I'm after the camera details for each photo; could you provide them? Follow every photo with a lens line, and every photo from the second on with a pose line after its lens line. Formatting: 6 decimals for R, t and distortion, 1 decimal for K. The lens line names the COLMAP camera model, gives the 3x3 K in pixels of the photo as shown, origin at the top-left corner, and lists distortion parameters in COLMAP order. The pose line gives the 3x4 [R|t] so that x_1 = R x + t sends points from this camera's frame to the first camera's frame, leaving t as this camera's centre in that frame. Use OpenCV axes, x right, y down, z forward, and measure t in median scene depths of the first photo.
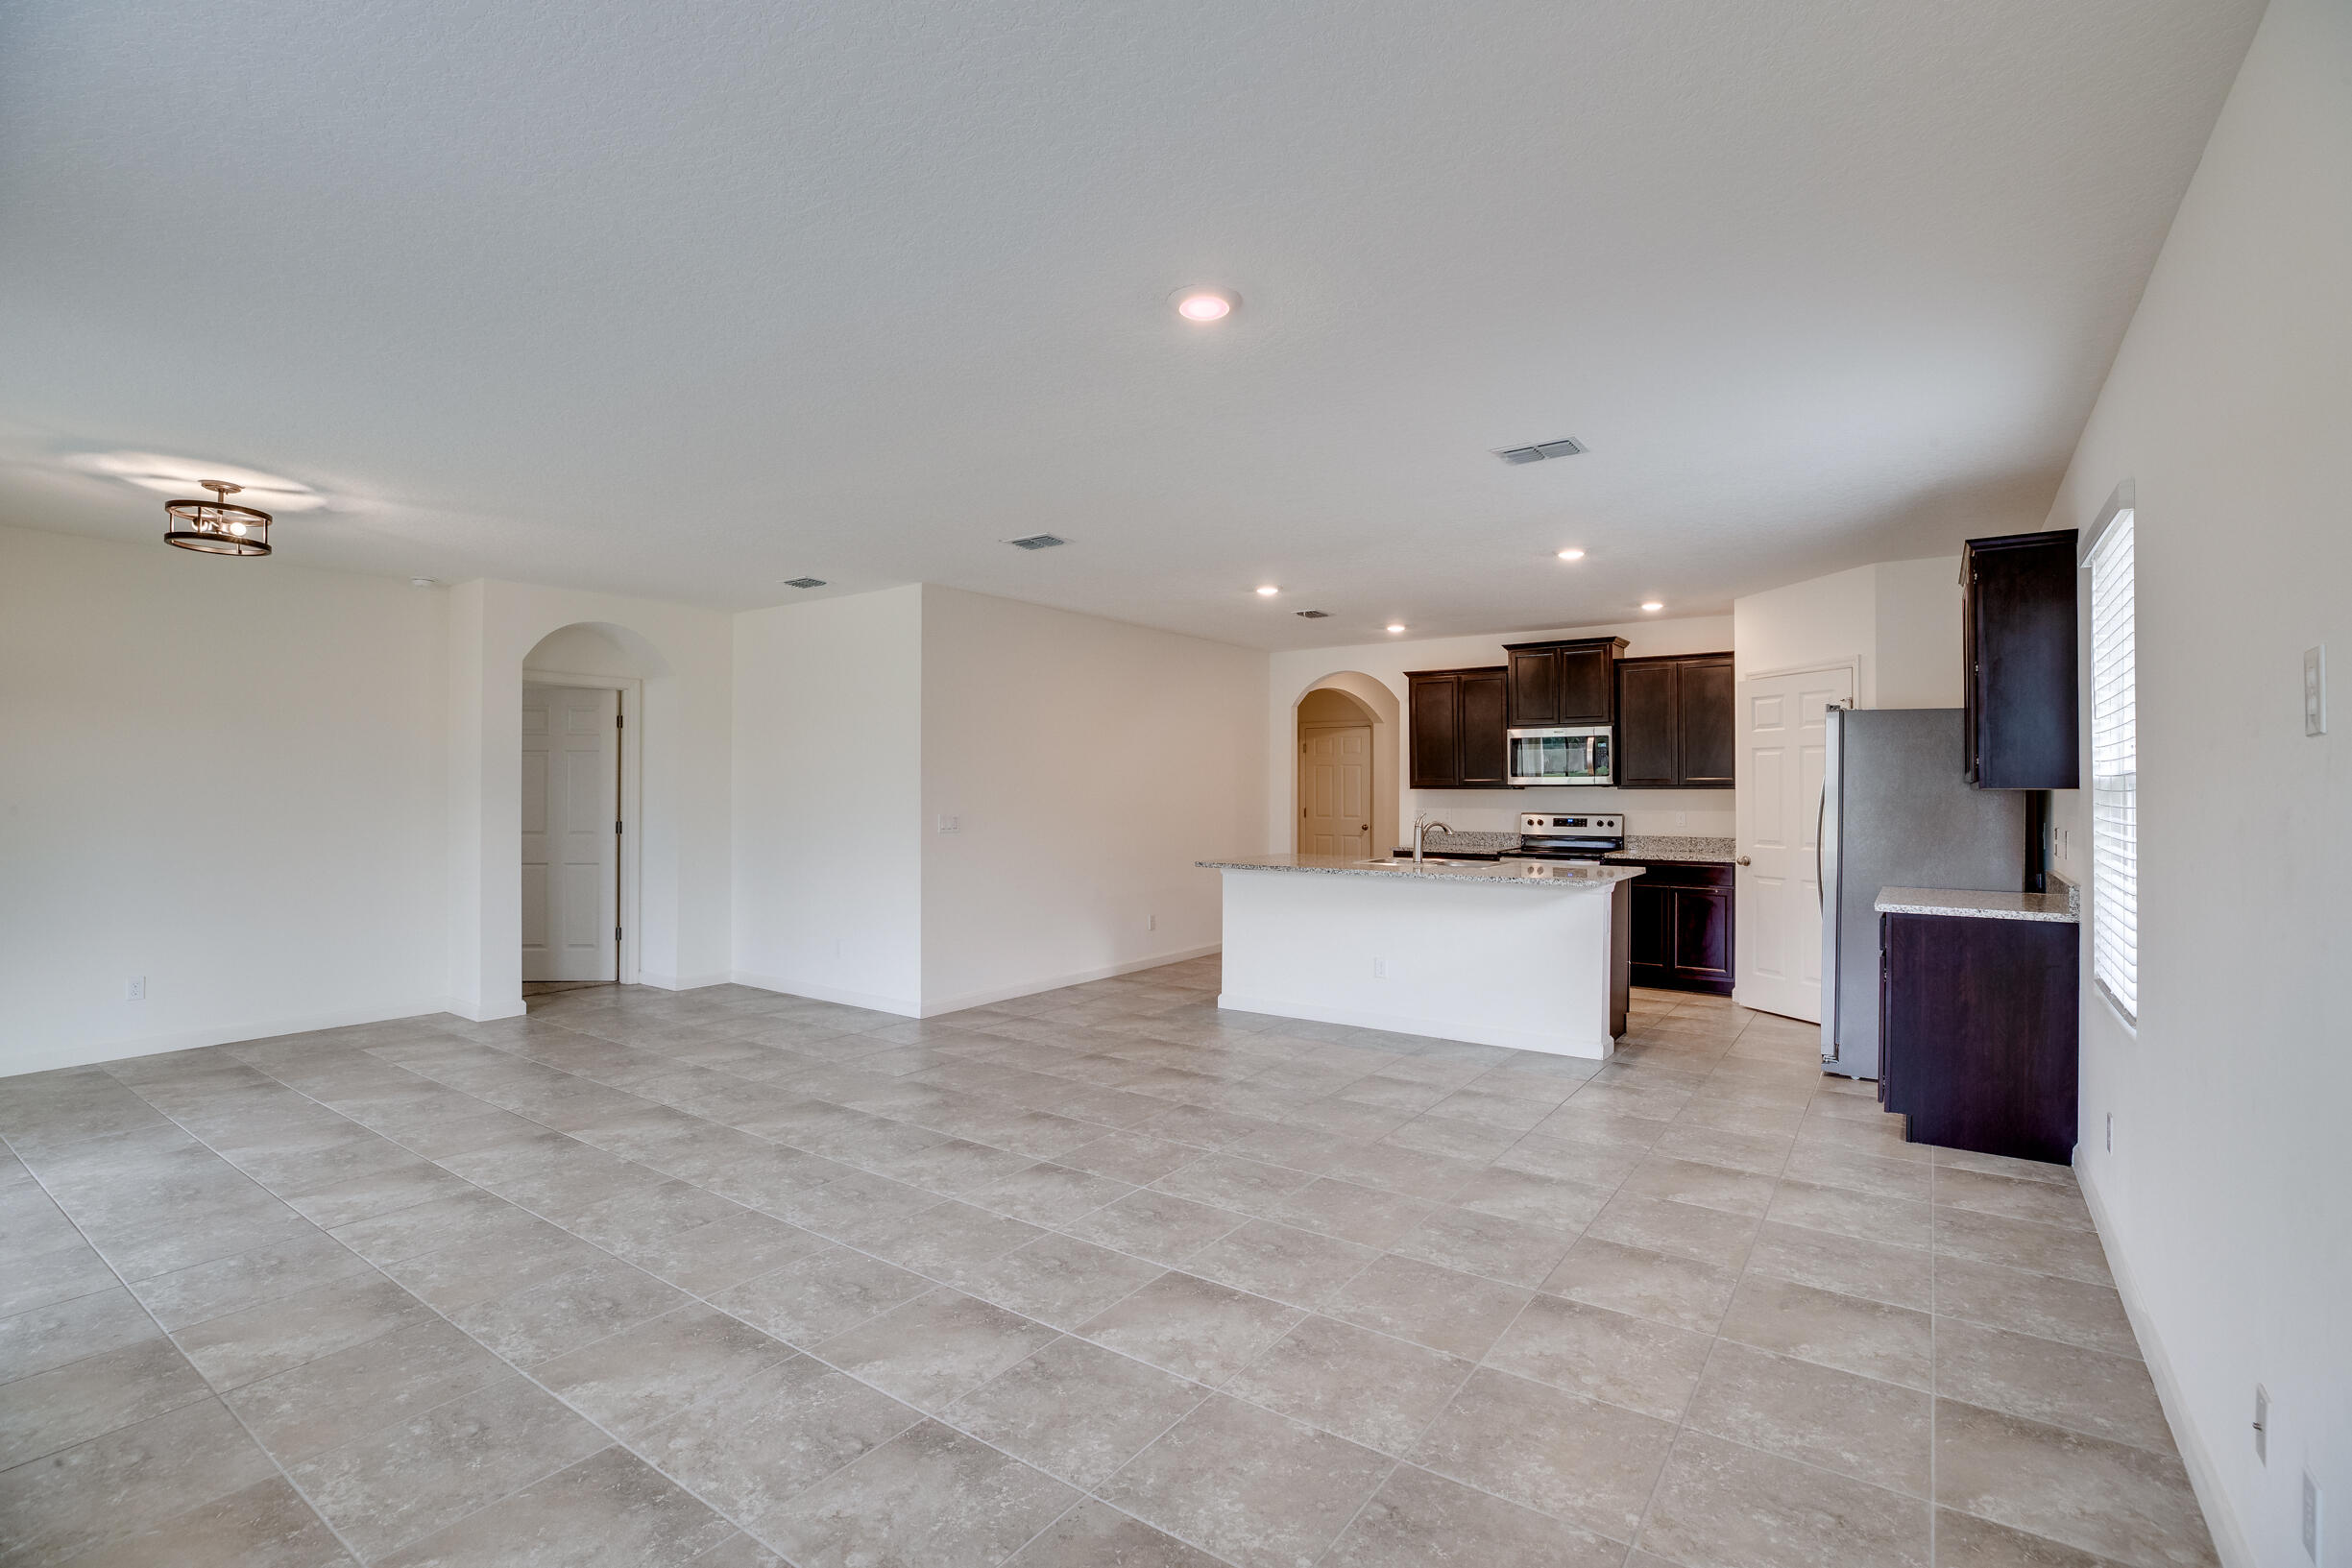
lens RADIAL K [[1084.8, 0, 1186.0], [0, 1084.8, 778.2], [0, 0, 1]] dist [-0.042499, 0.013696]
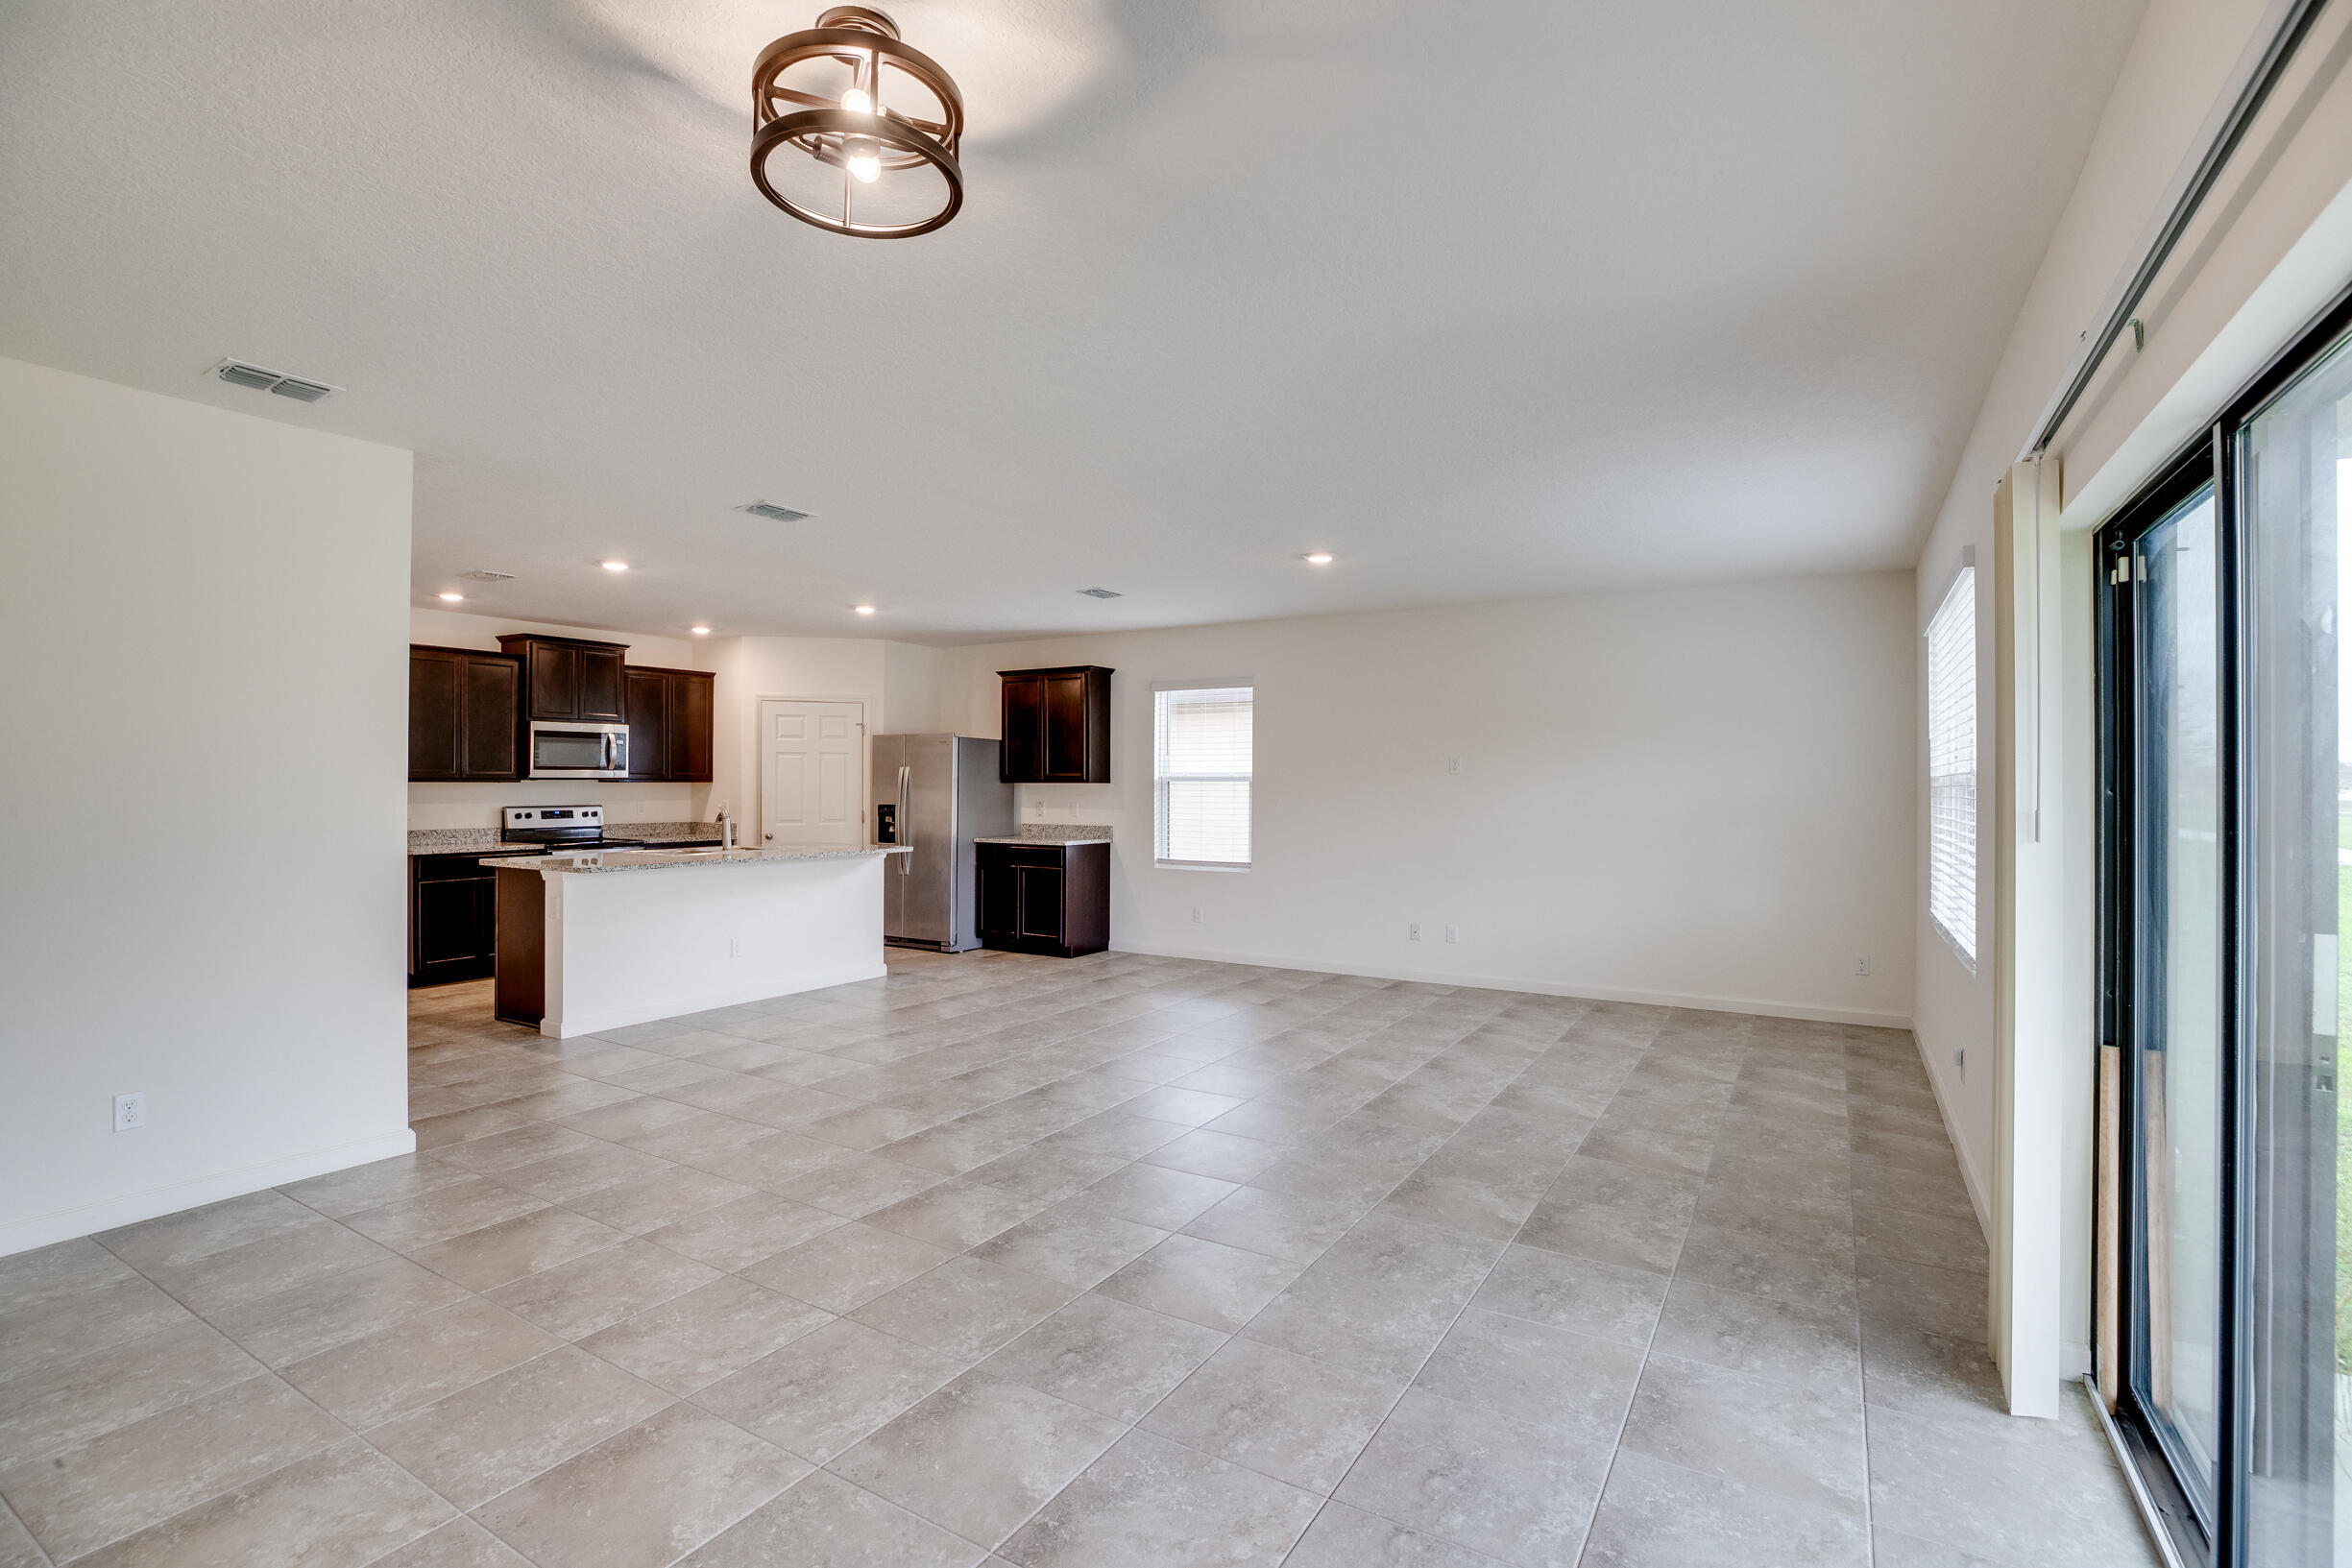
lens RADIAL K [[1084.8, 0, 1186.0], [0, 1084.8, 778.2], [0, 0, 1]] dist [-0.042499, 0.013696]
pose [[-0.074398, 0.003767, 0.997222, -0.851421], [-0.013427, 0.999898, -0.004779, 0.003978], [-0.997138, -0.013745, -0.074339, 0.576955]]
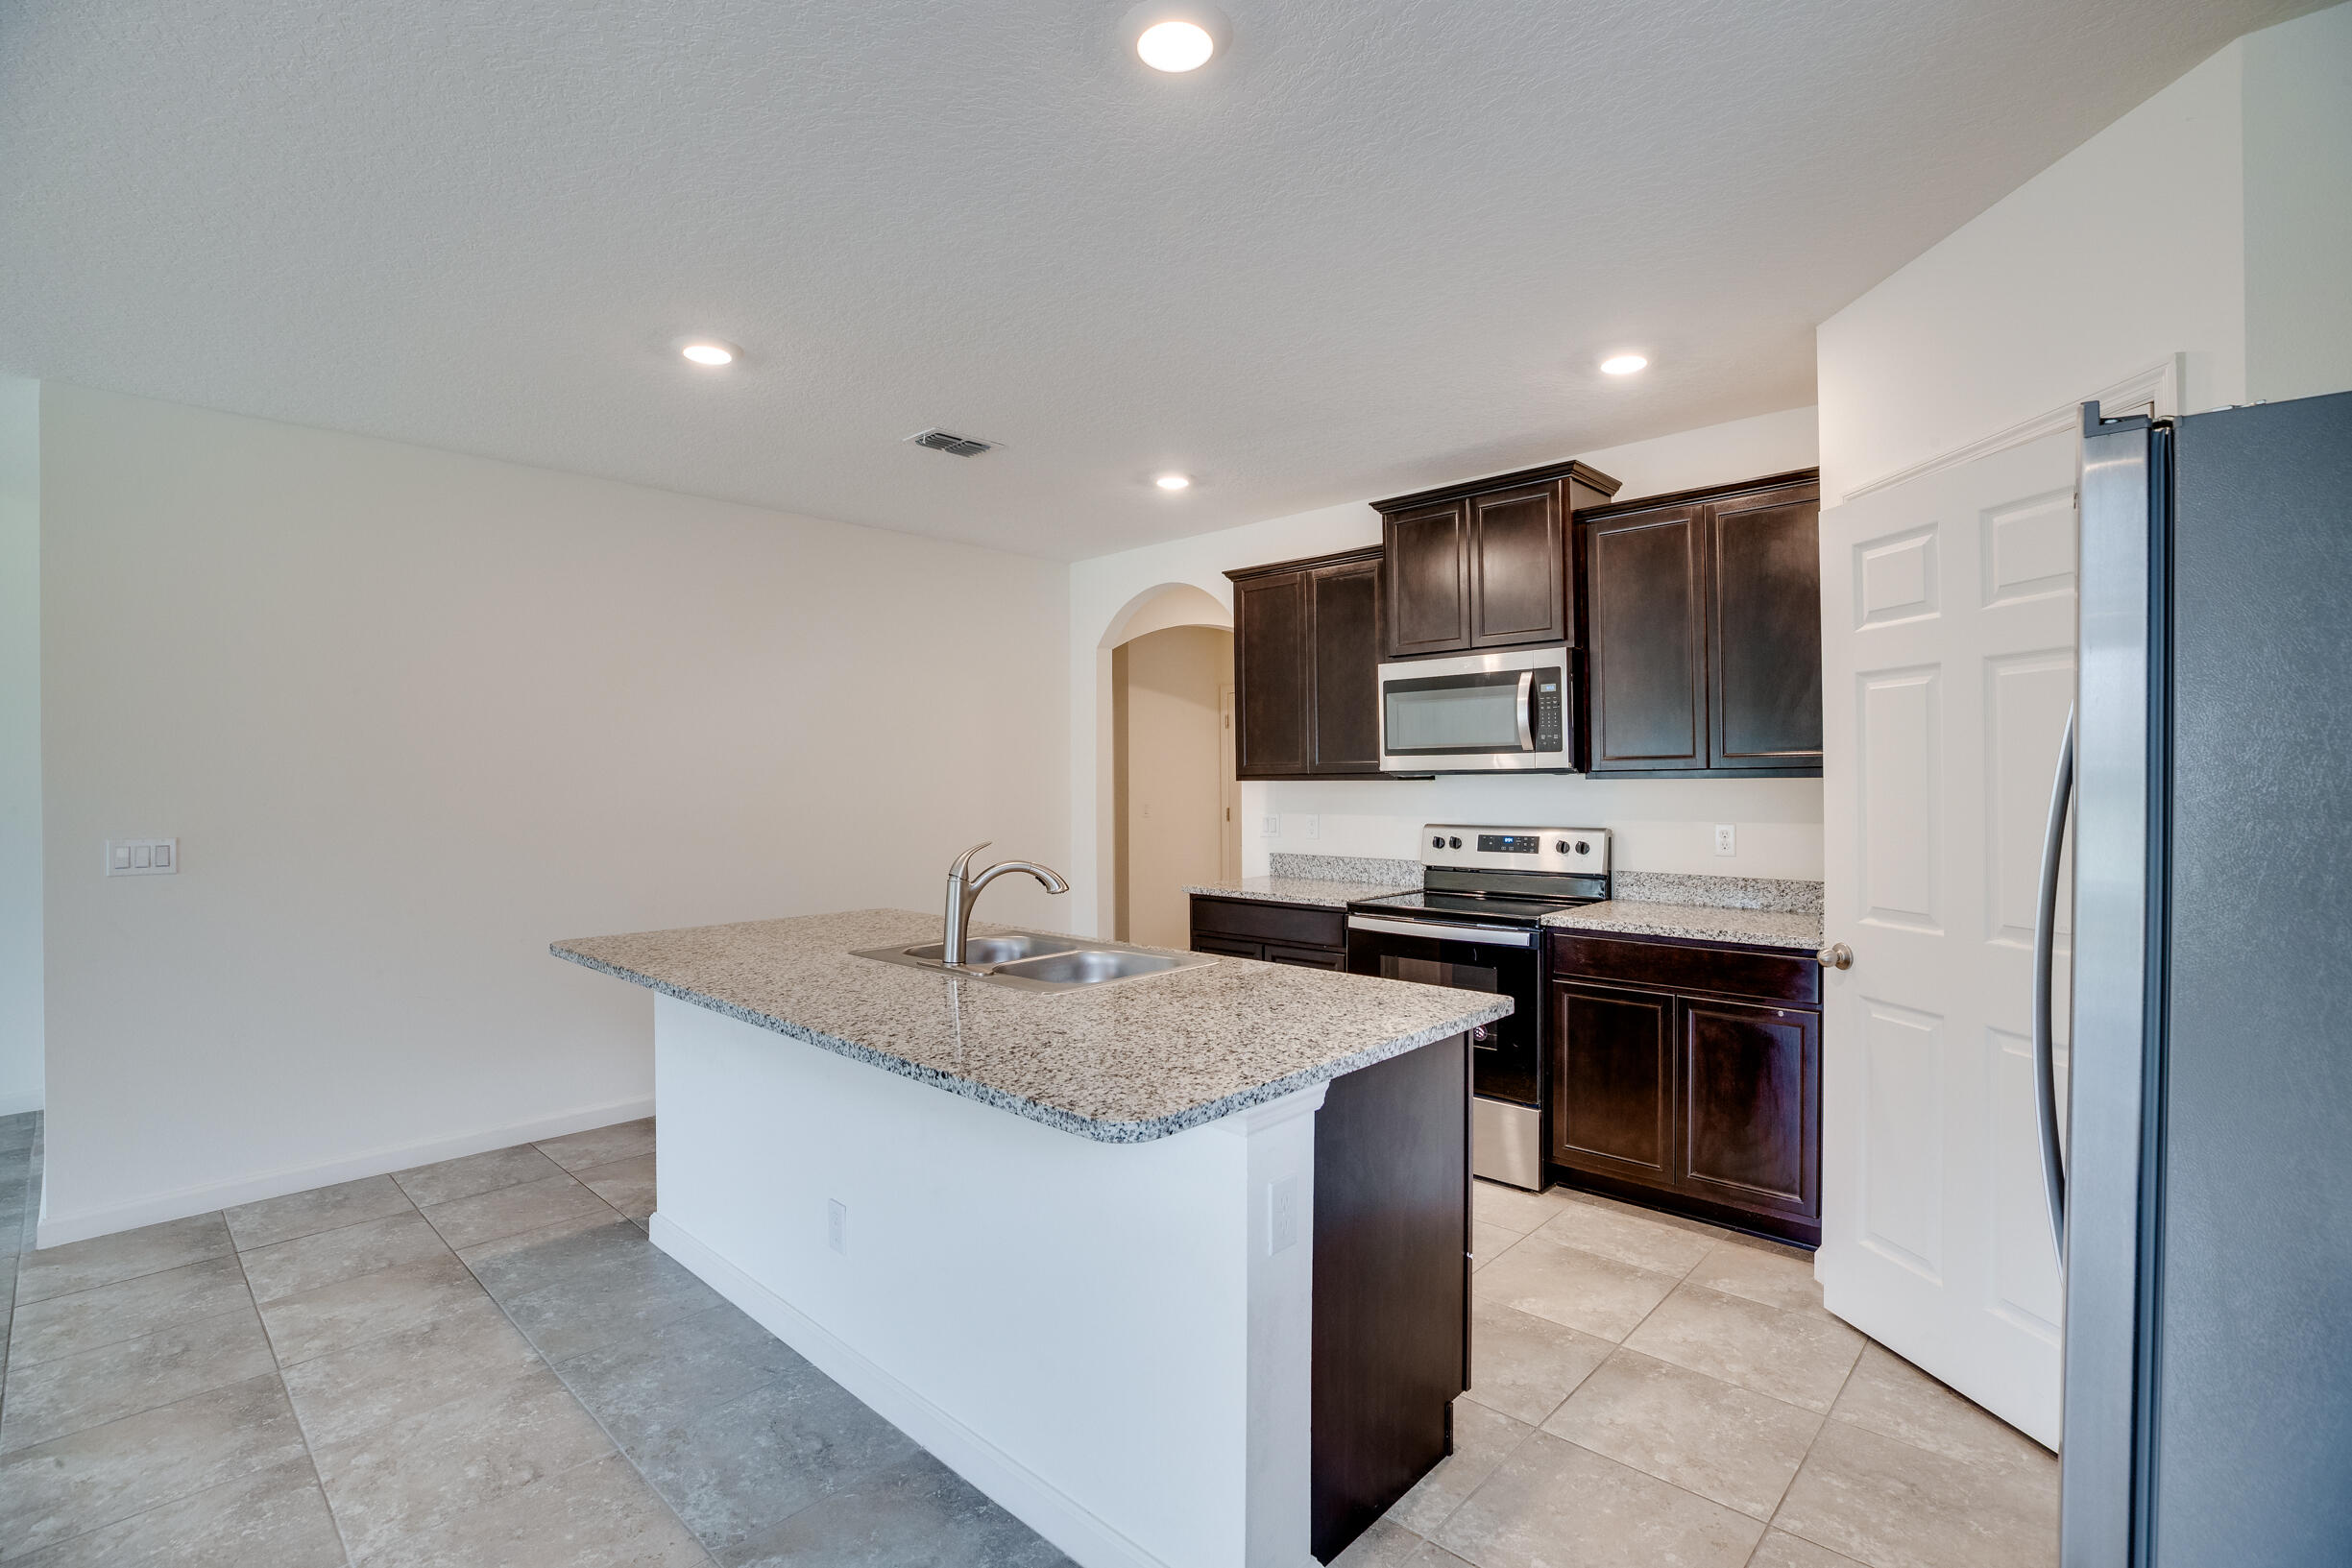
lens RADIAL K [[1084.8, 0, 1186.0], [0, 1084.8, 778.2], [0, 0, 1]] dist [-0.042499, 0.013696]
pose [[0.990100, -0.011309, -0.139909, 0.333617], [0.012775, 0.999872, 0.009585, 0.003754], [0.139783, -0.011278, 0.990118, 0.568954]]
